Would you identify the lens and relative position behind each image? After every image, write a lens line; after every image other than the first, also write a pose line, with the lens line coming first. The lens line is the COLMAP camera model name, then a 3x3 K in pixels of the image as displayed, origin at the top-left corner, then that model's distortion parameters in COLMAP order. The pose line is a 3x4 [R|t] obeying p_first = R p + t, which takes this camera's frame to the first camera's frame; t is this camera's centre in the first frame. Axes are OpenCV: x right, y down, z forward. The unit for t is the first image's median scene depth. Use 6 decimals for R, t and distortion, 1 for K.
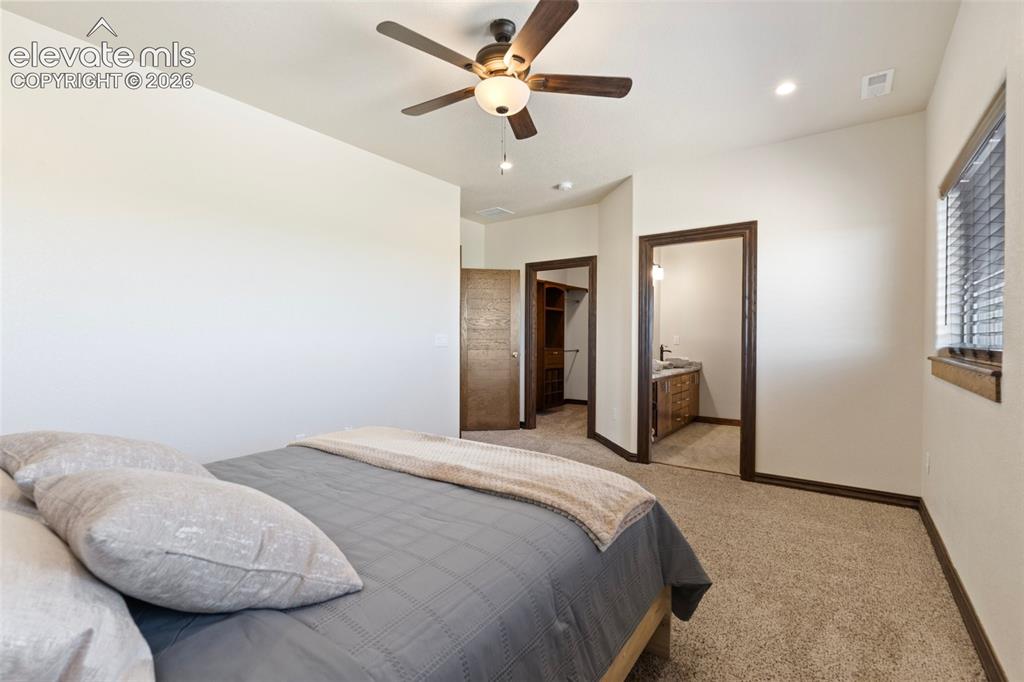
lens RADIAL K [[484.7, 0, 512.1], [0, 484.7, 340.8], [0, 0, 1]] dist [0.000168, 0.000249]
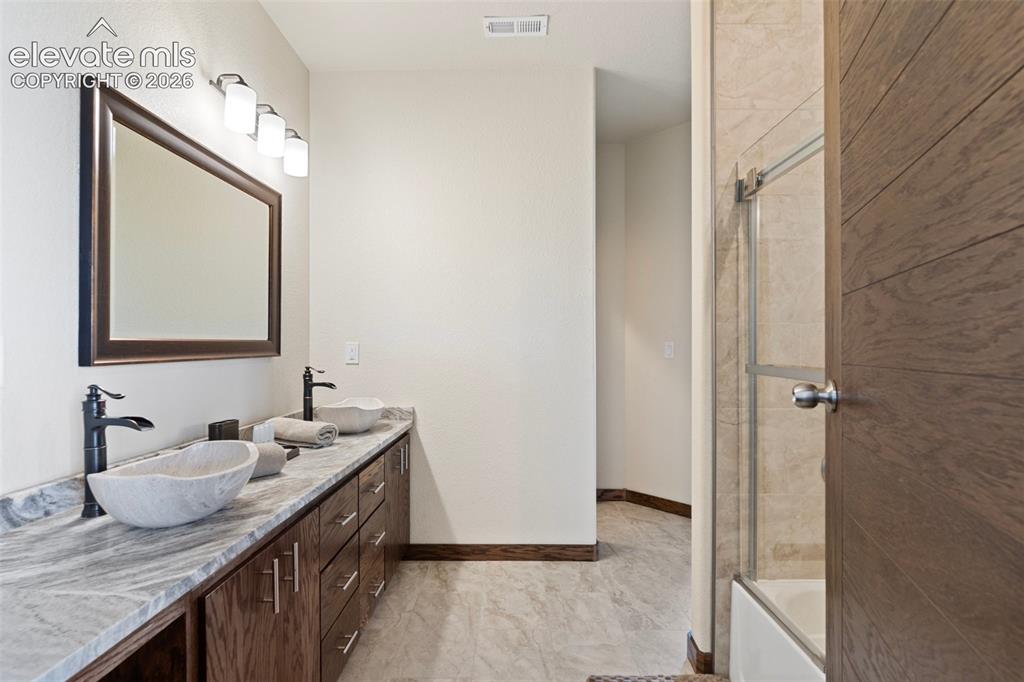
lens RADIAL K [[484.7, 0, 512.4], [0, 484.7, 341.5], [0, 0, 1]] dist [0.000168, 0.000249]
pose [[0.823099, -0.004773, 0.567878, 0.232151], [0.007905, 0.999964, -0.003053, -0.008146], [-0.567843, 0.007002, 0.823107, 0.628893]]
